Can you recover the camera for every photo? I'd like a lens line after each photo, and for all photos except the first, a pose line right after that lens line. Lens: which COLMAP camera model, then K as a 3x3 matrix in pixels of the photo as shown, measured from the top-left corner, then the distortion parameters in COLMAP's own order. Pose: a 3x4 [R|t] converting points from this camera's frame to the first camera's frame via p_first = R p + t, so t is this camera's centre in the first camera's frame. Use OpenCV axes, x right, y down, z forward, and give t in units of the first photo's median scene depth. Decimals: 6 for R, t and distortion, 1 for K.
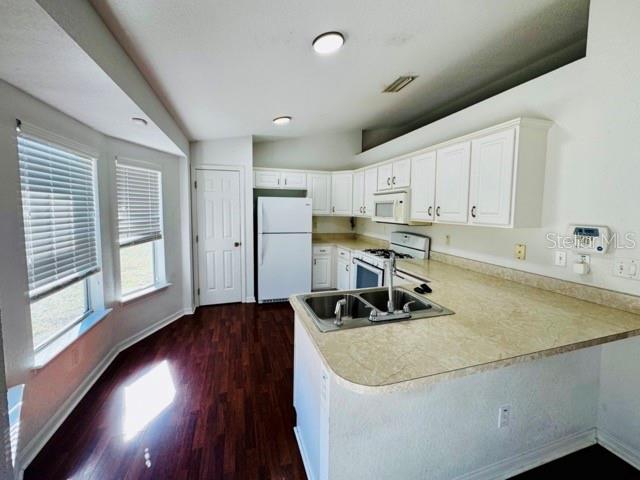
lens RADIAL K [[265.5, 0, 321.2], [0, 265.5, 228.6], [0, 0, 1]] dist [0.000359, -0.000169]
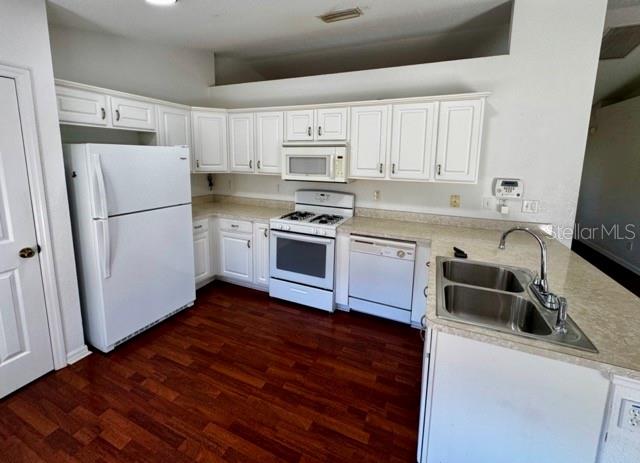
lens RADIAL K [[272.9, 0, 320.0], [0, 272.9, 194.4], [0, 0, 1]] dist [-0.001804, -0.000202]
pose [[0.653546, -0.105062, 0.749560, -0.378855], [0.050341, 0.994160, 0.095454, -0.060219], [-0.755211, -0.024651, 0.655018, 0.404208]]
